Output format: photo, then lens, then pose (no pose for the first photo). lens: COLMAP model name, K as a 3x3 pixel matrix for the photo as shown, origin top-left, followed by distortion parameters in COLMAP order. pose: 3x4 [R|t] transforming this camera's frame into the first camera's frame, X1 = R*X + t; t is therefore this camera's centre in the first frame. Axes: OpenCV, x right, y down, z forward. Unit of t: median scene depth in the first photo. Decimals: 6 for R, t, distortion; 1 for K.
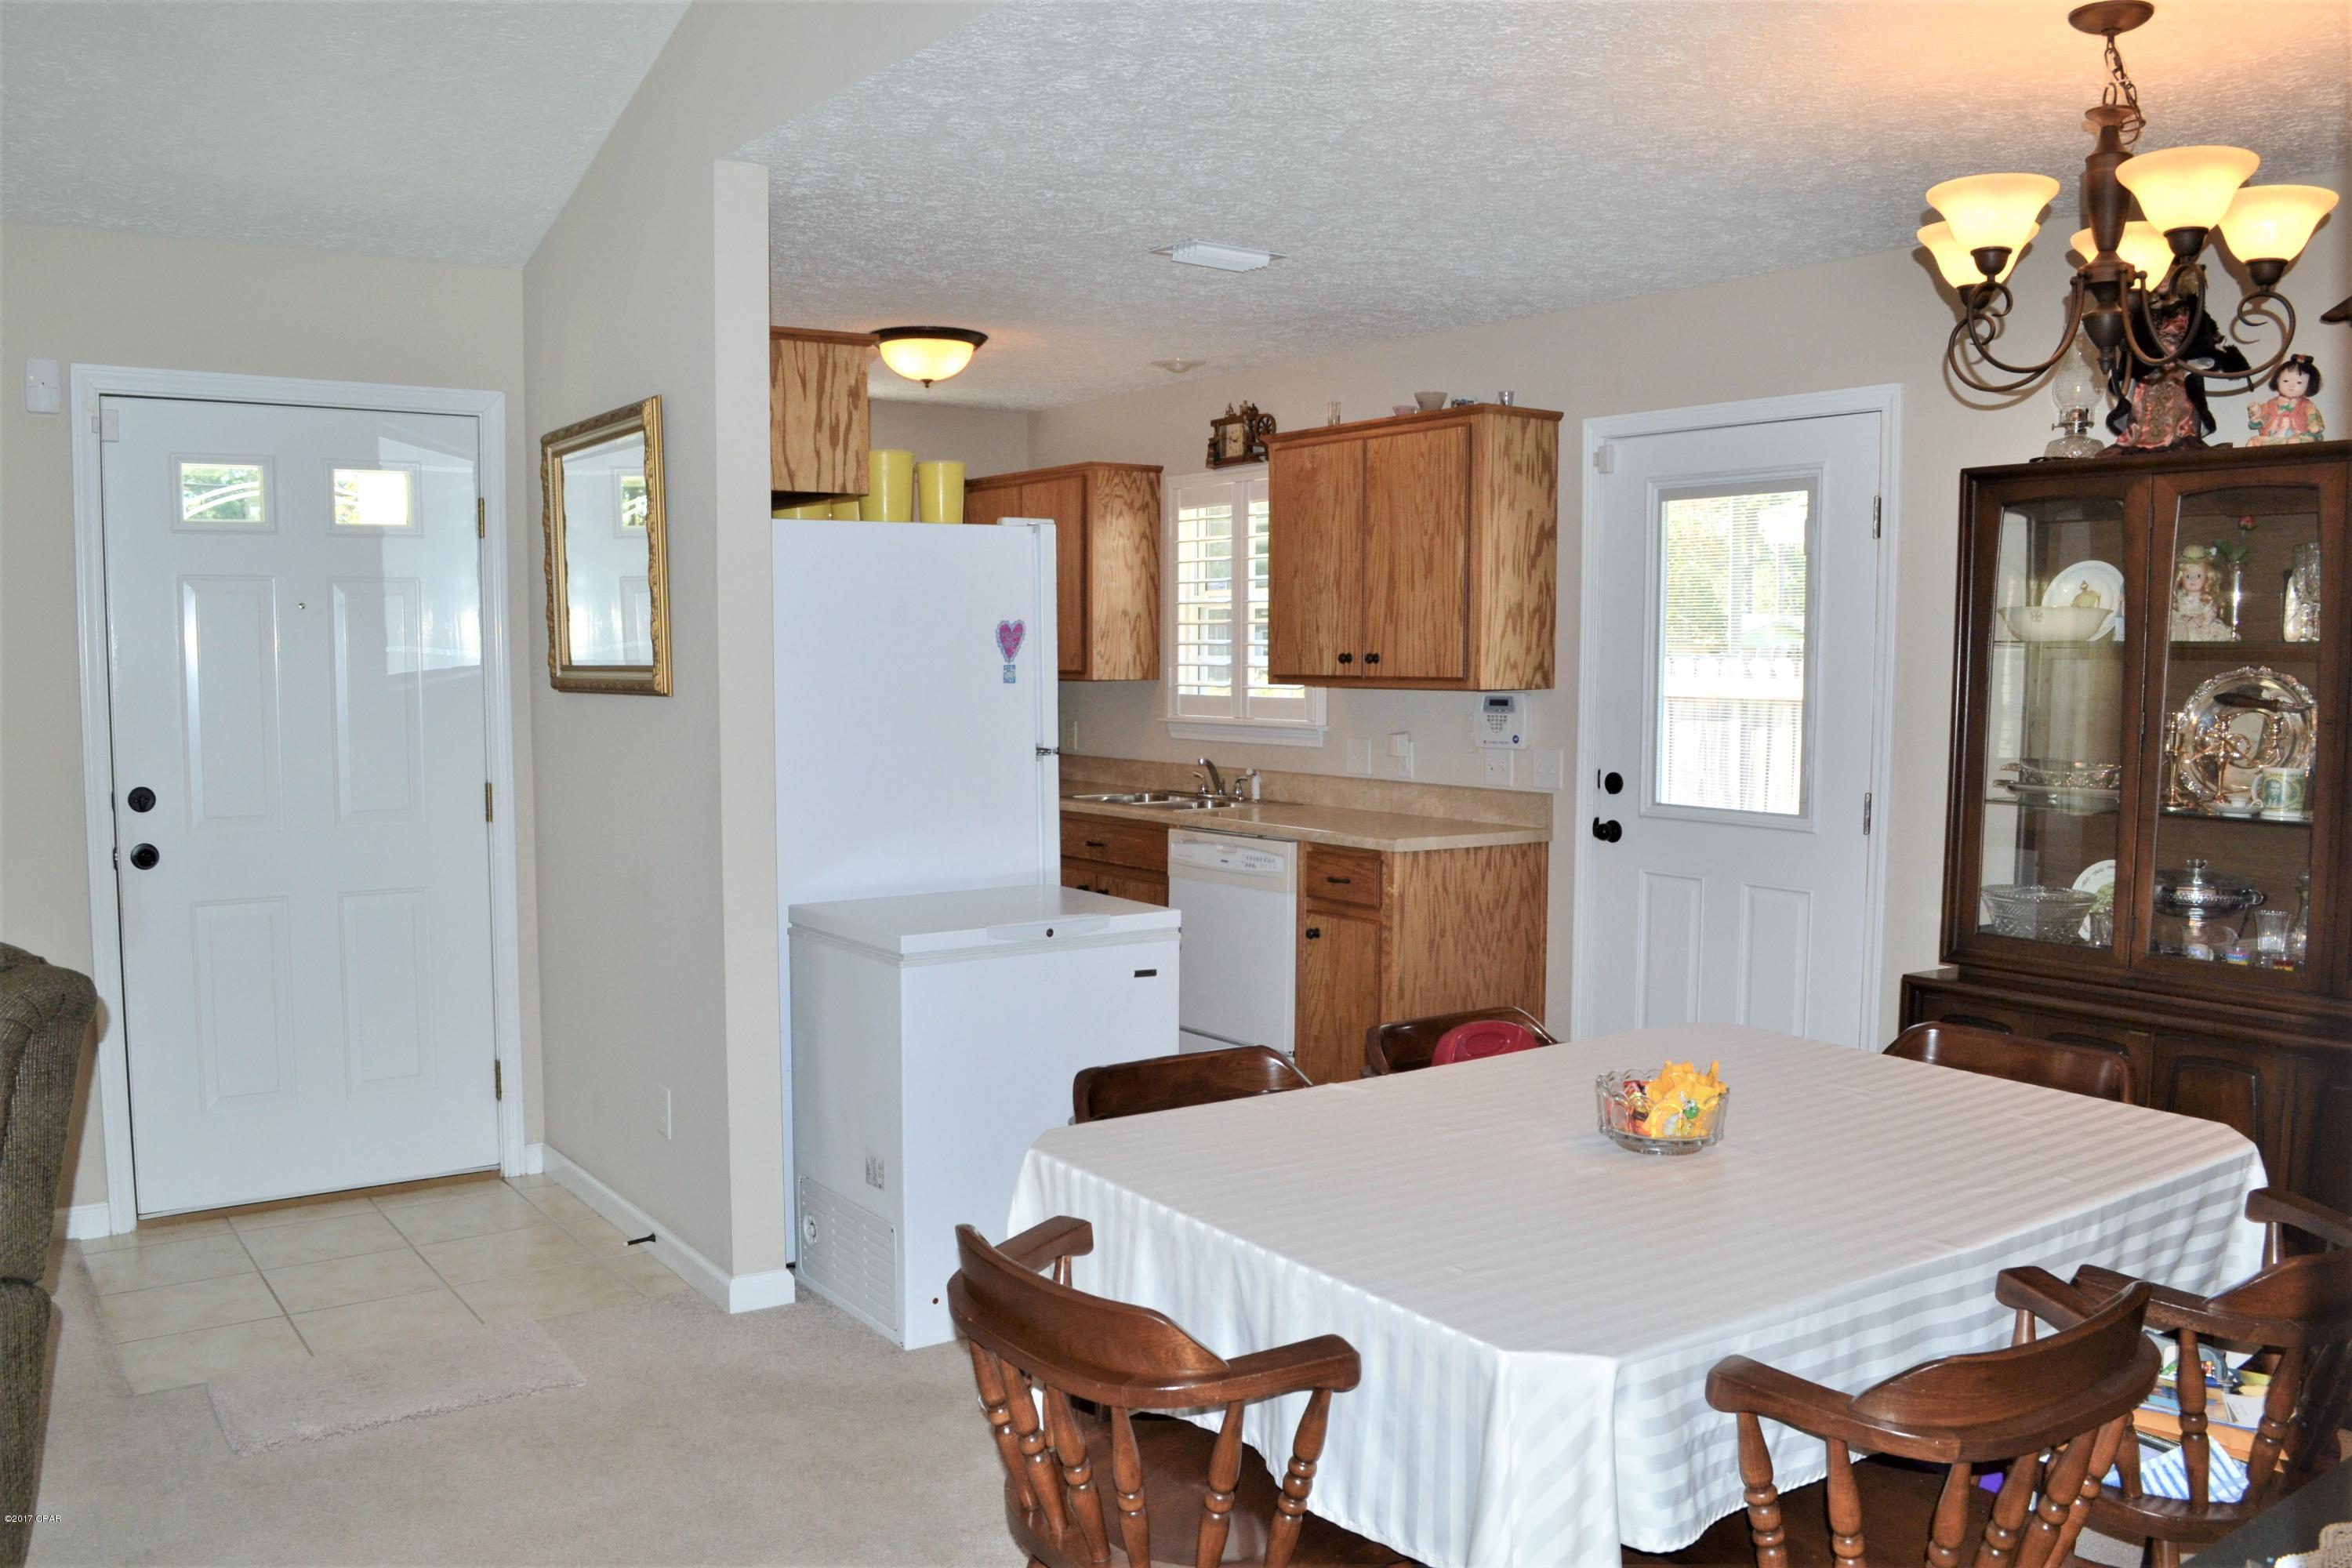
lens RADIAL K [[1889.9, 0, 1168.2], [0, 1889.9, 823.7], [0, 0, 1]] dist [-0.083695, 0.011499]
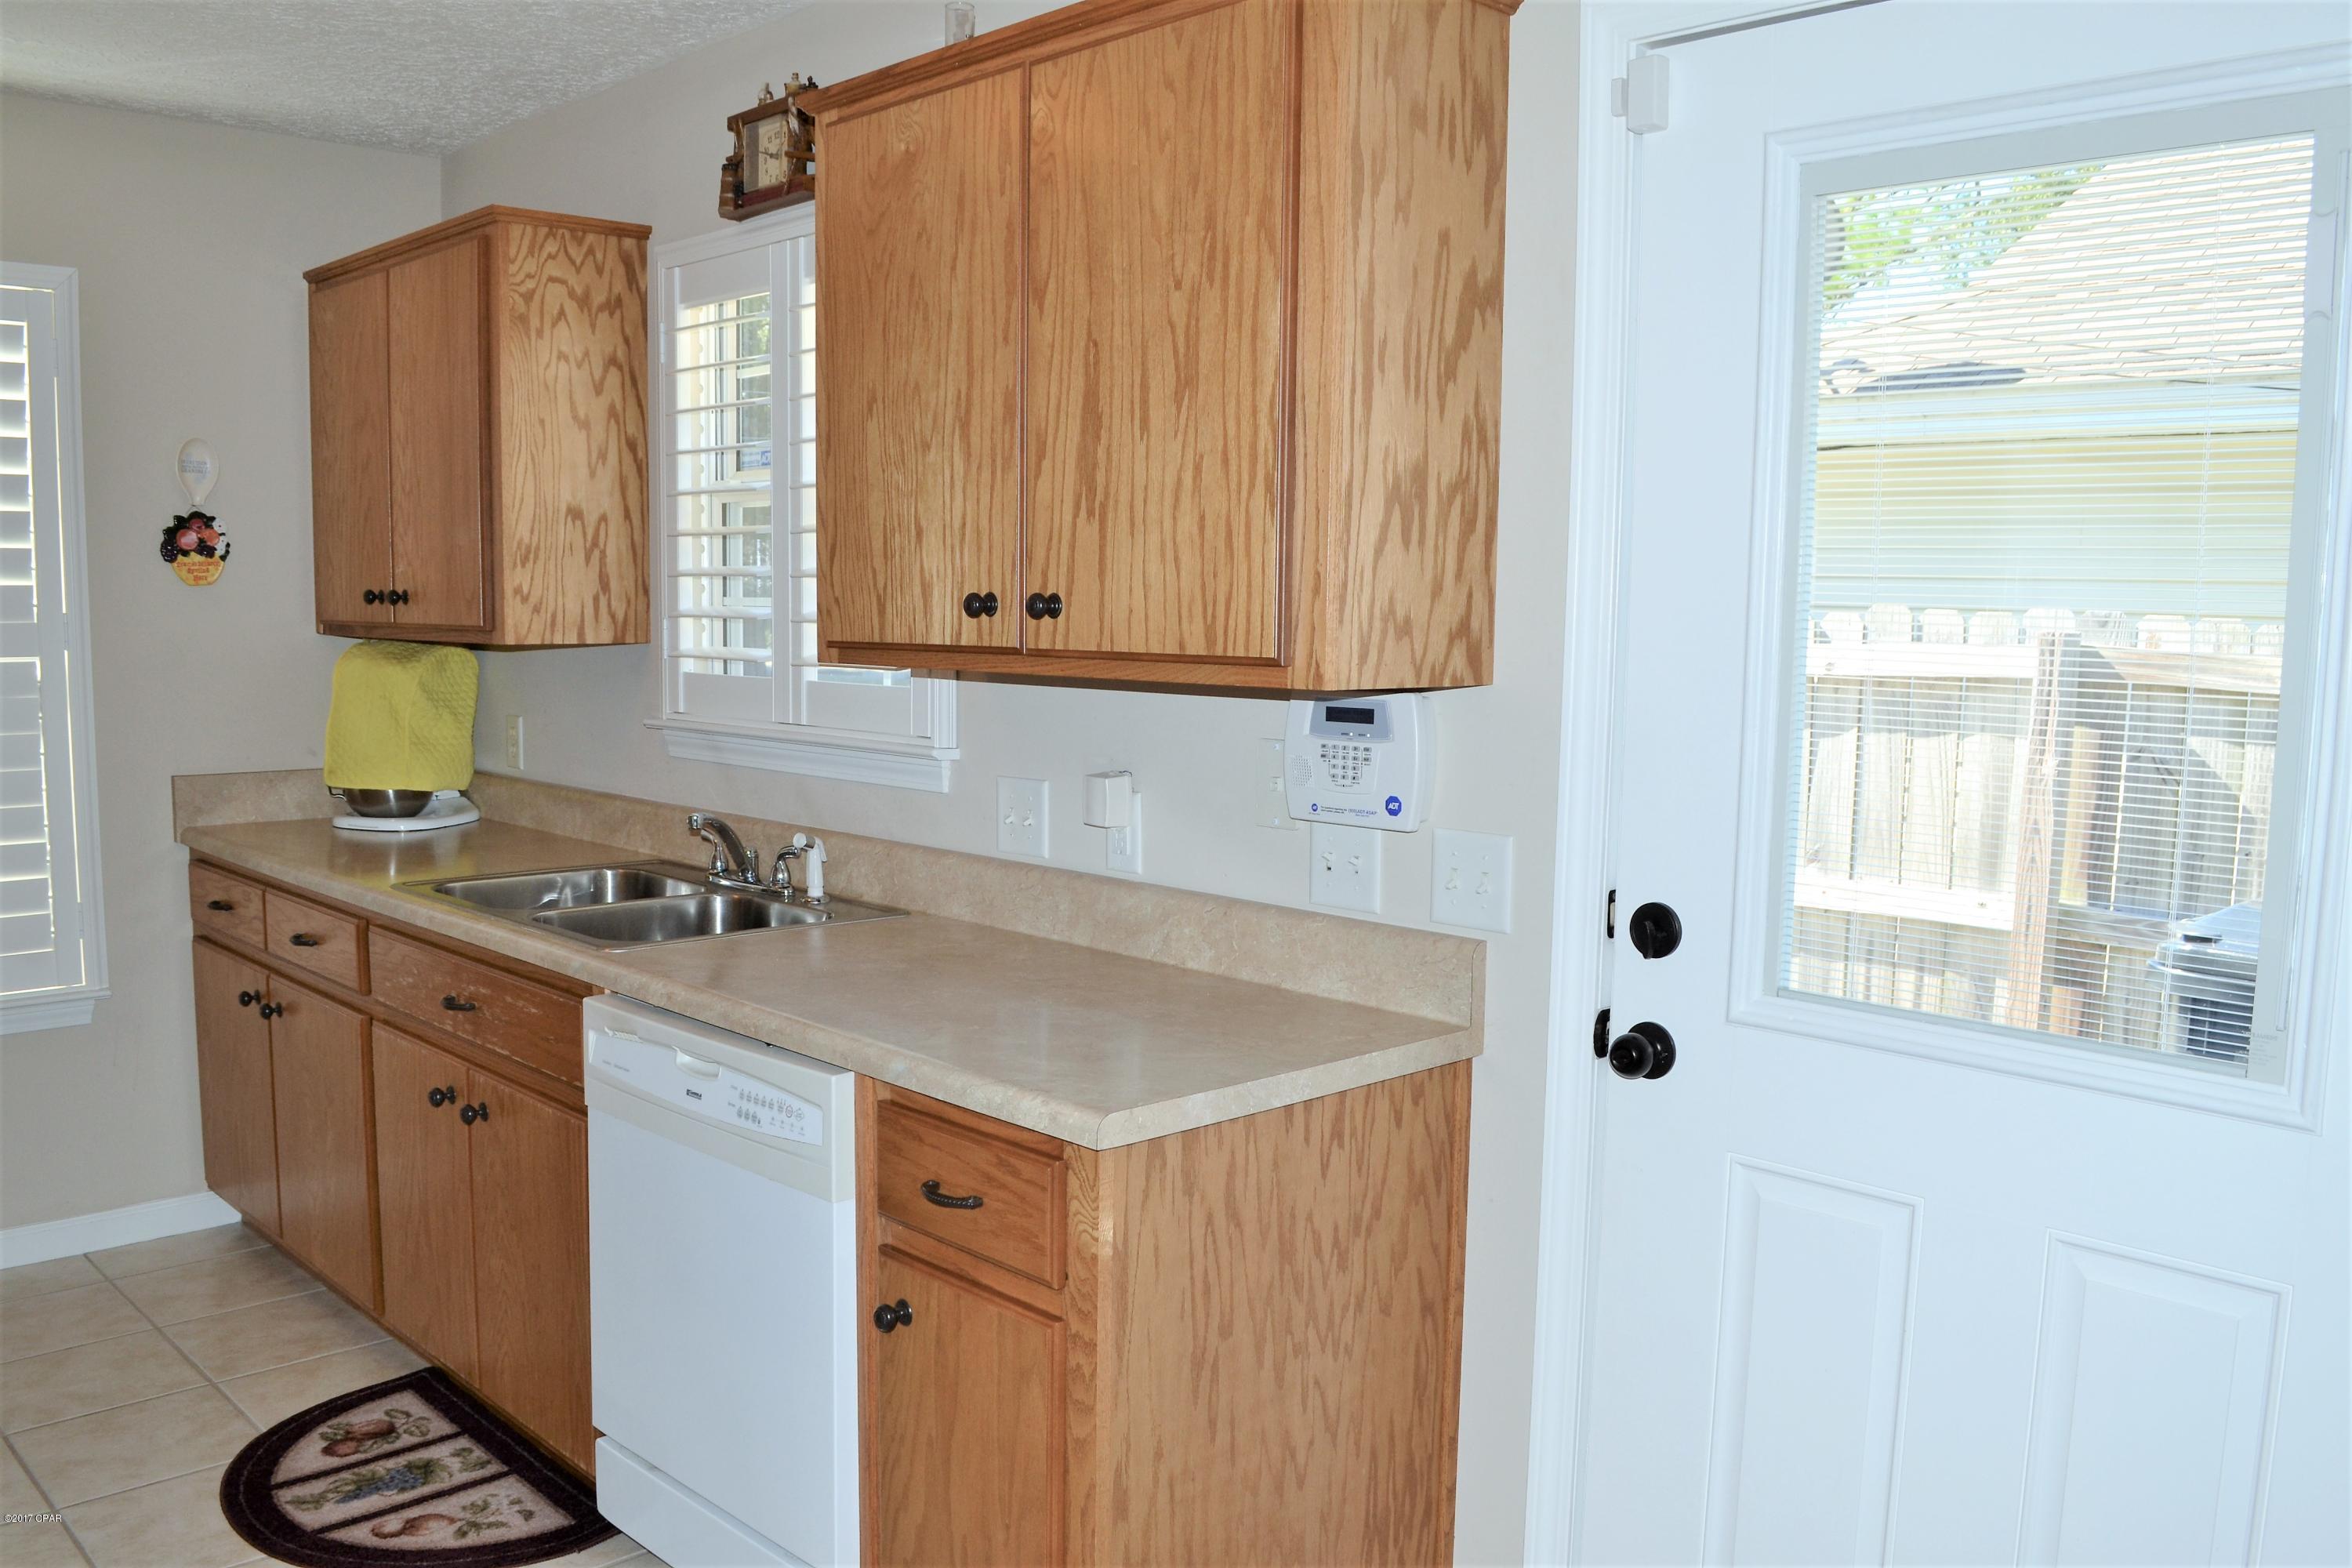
lens RADIAL K [[1876.5, 0, 1169.1], [0, 1876.5, 826.4], [0, 0, 1]] dist [-0.083907, 0.007543]
pose [[0.988105, -0.008150, 0.153563, 0.074887], [0.003241, 0.999476, 0.032191, -0.054930], [-0.153745, -0.031310, 0.987614, 0.616916]]
